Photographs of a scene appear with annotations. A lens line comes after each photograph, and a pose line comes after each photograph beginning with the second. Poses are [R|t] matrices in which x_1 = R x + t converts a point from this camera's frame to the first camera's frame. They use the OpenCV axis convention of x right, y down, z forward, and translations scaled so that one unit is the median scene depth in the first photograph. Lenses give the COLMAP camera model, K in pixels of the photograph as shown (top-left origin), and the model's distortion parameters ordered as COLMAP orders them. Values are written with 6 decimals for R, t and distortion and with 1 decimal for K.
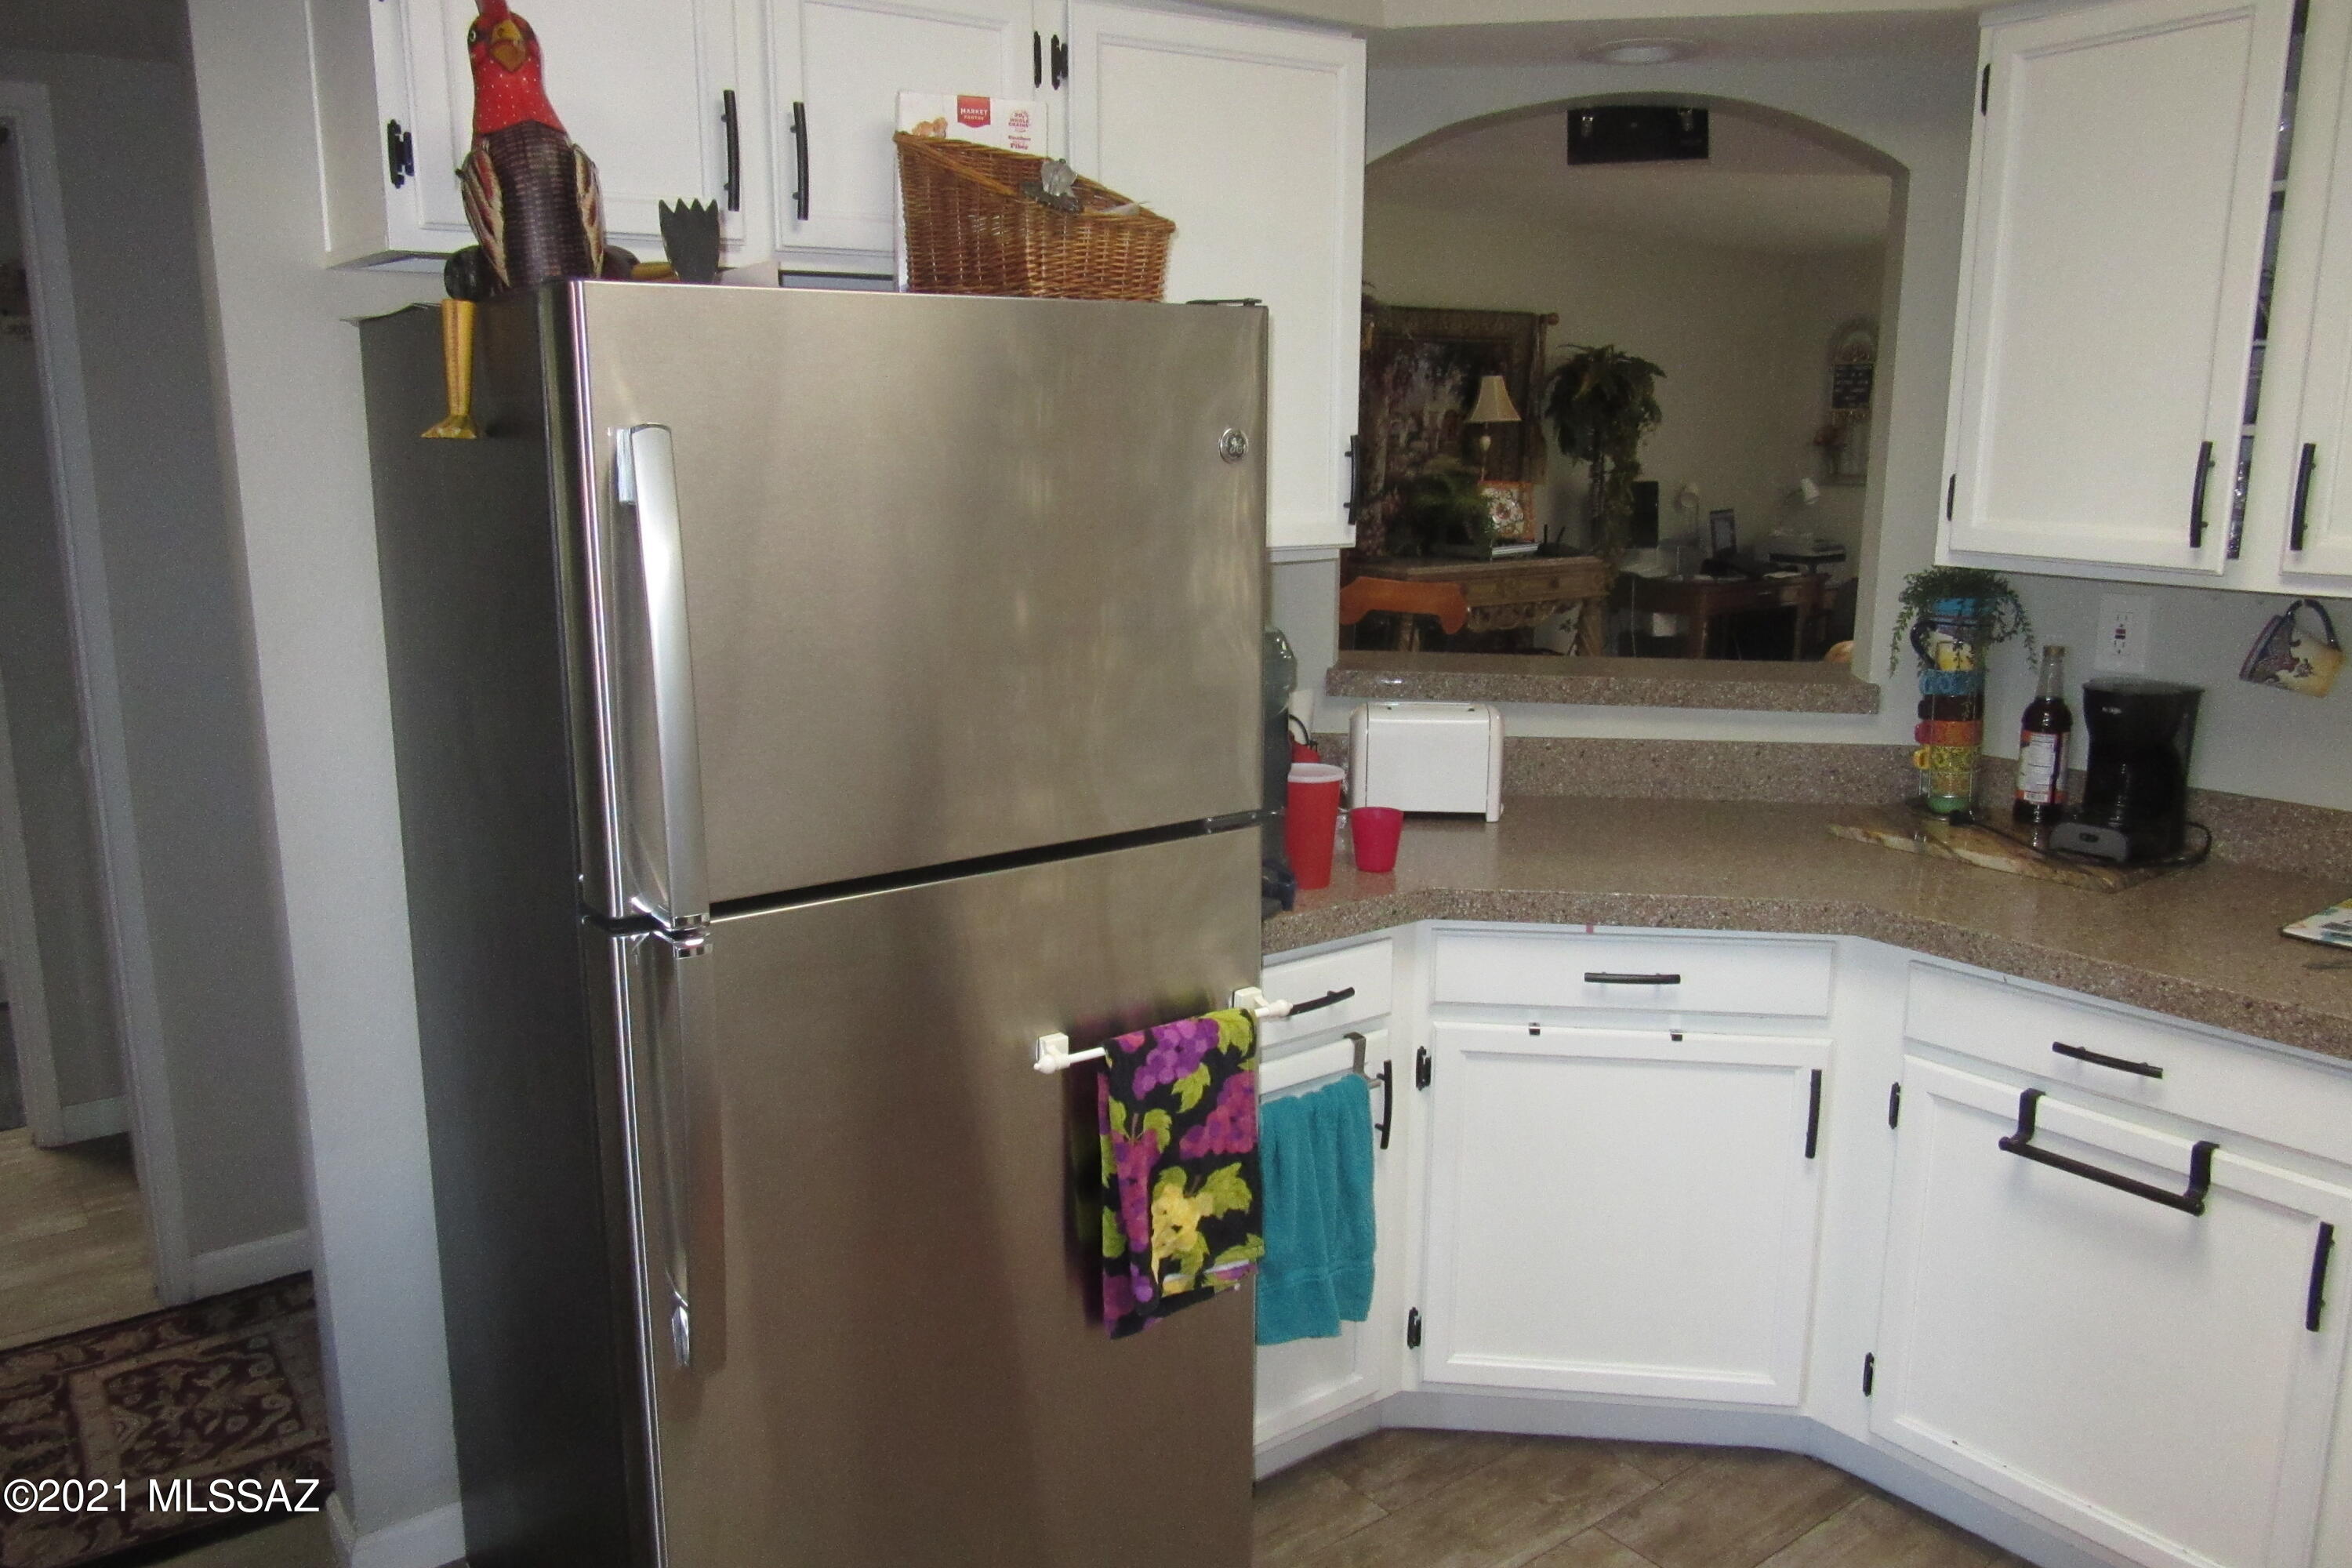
lens RADIAL K [[1764.6, 0, 1176.0], [0, 1764.6, 784.0], [0, 0, 1]] dist [-0.000594, 0.000325]
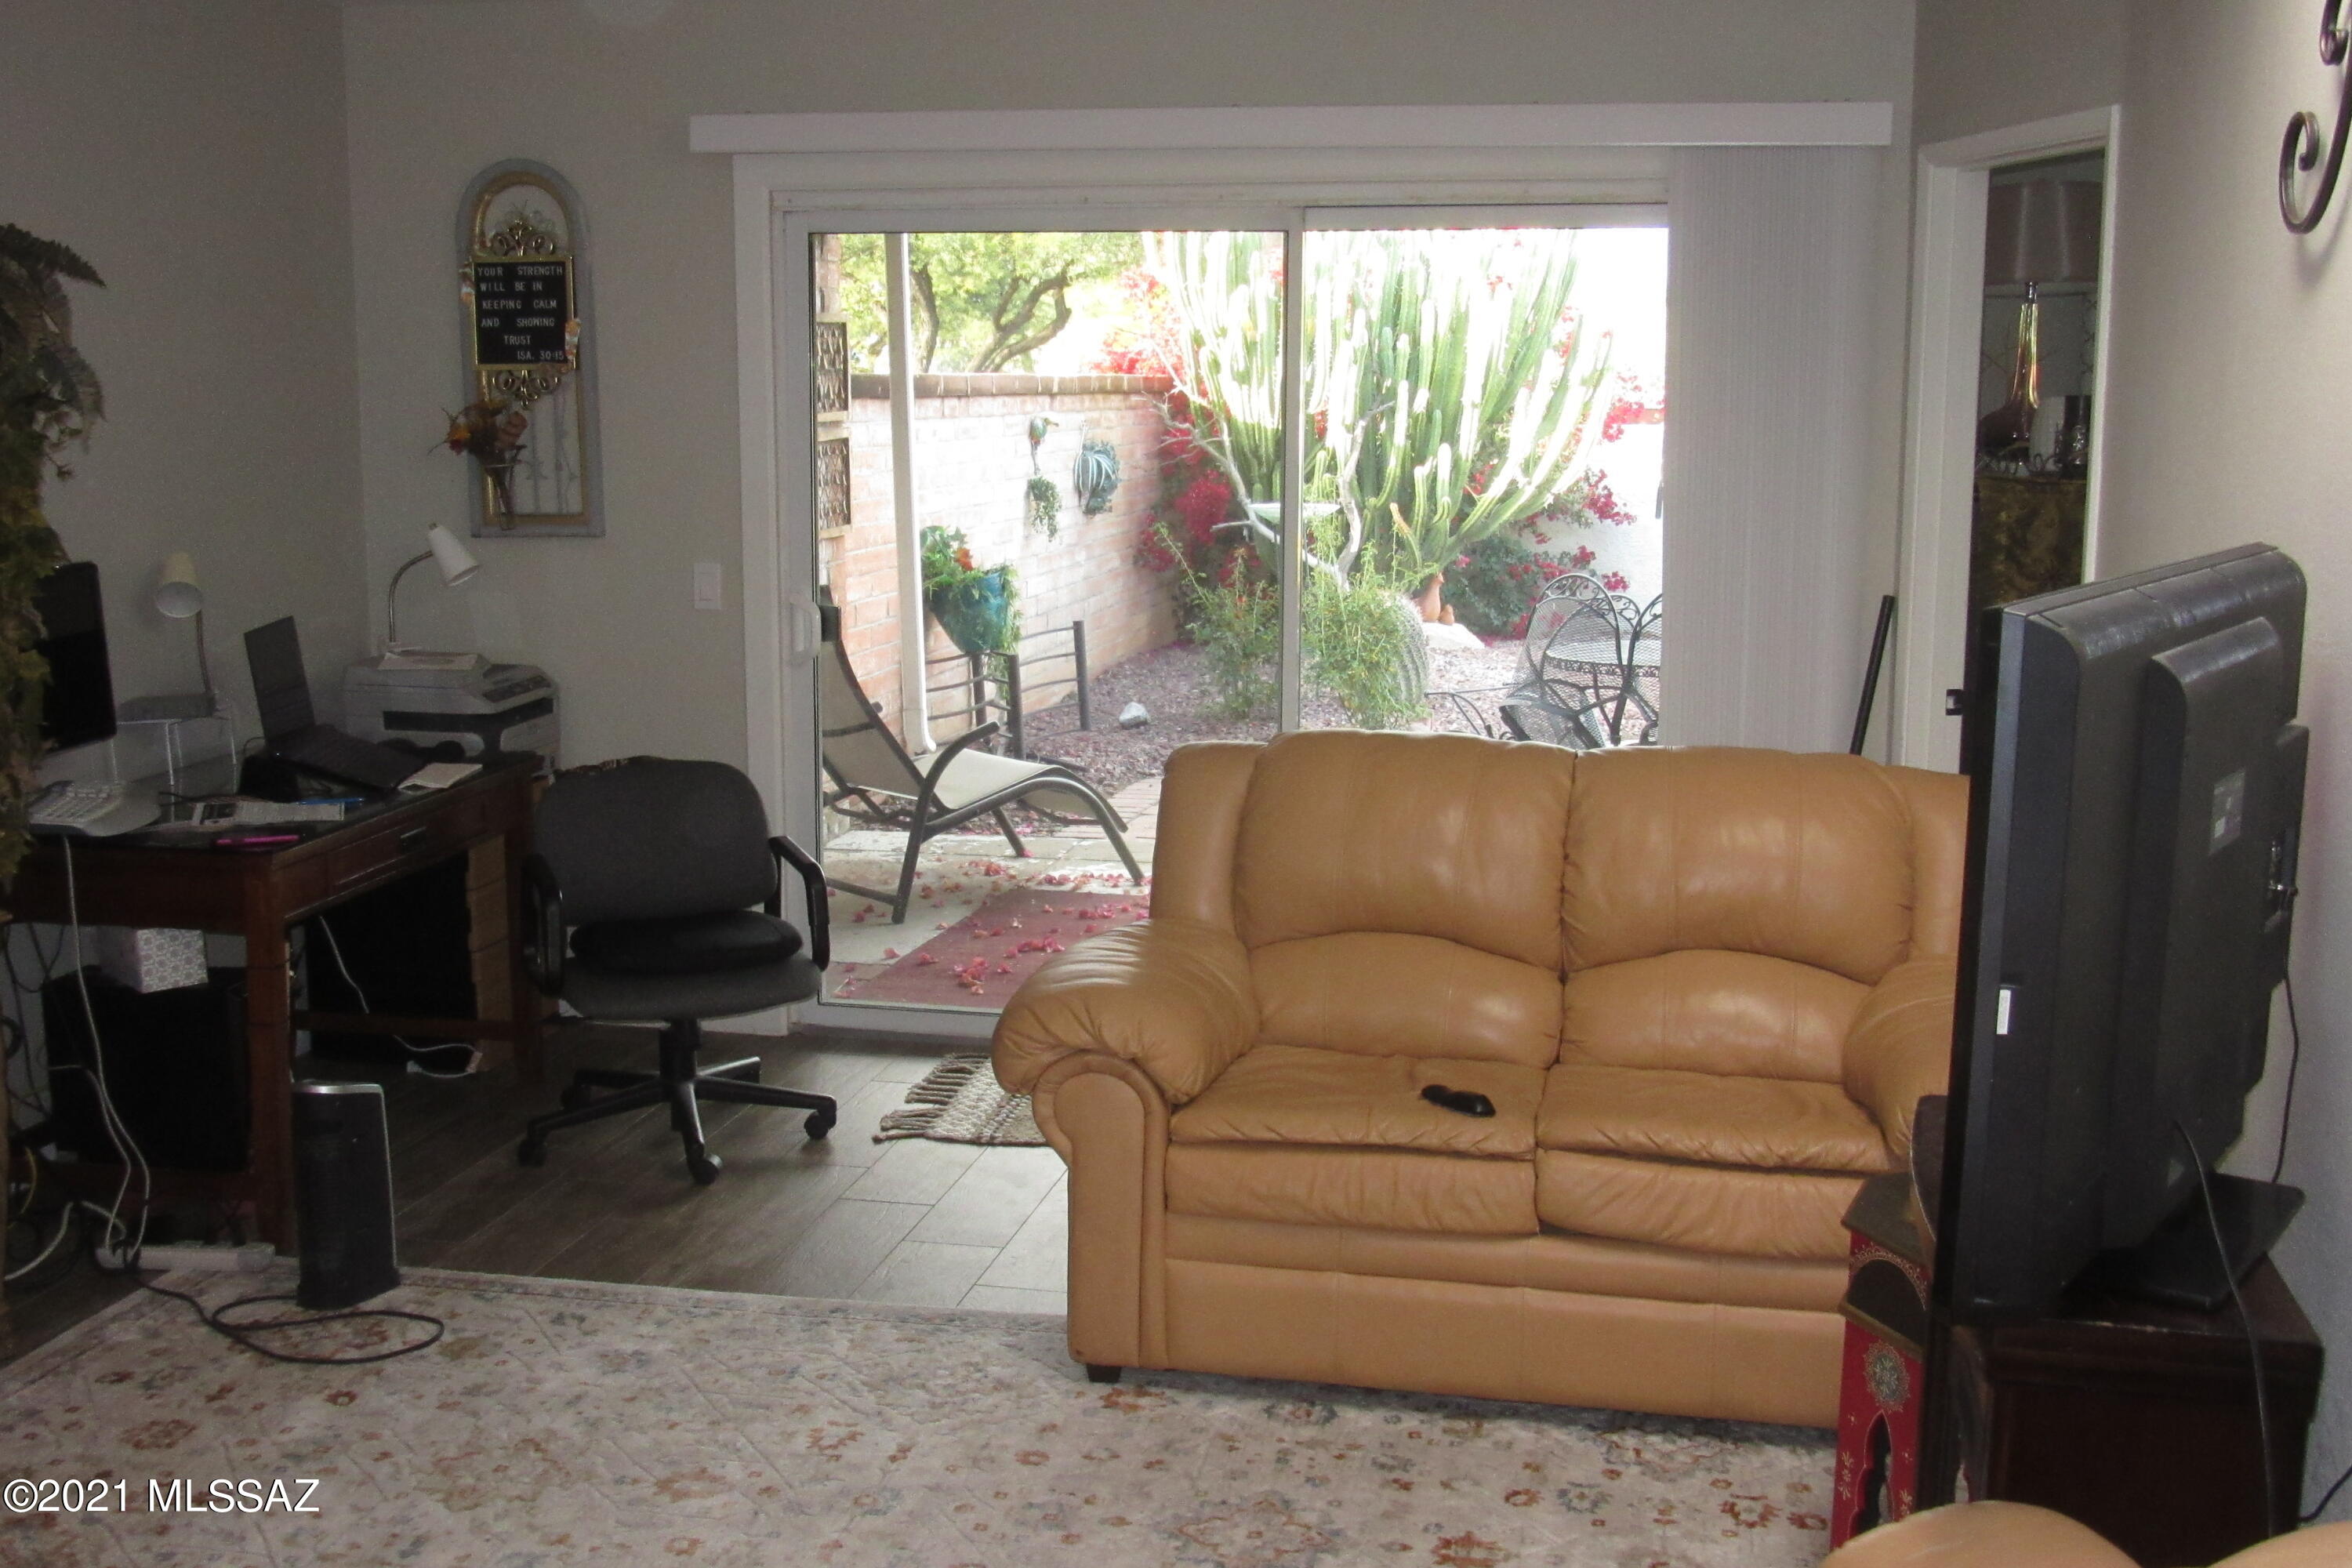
lens RADIAL K [[2554.5, 0, 1176.0], [0, 2554.5, 784.0], [0, 0, 1]] dist [0.010420, 0.013007]
pose [[0.758116, -0.104906, 0.643627, 0.093861], [0.125553, 0.991991, 0.013800, -0.103730], [-0.639920, 0.070348, 0.765215, 0.444575]]
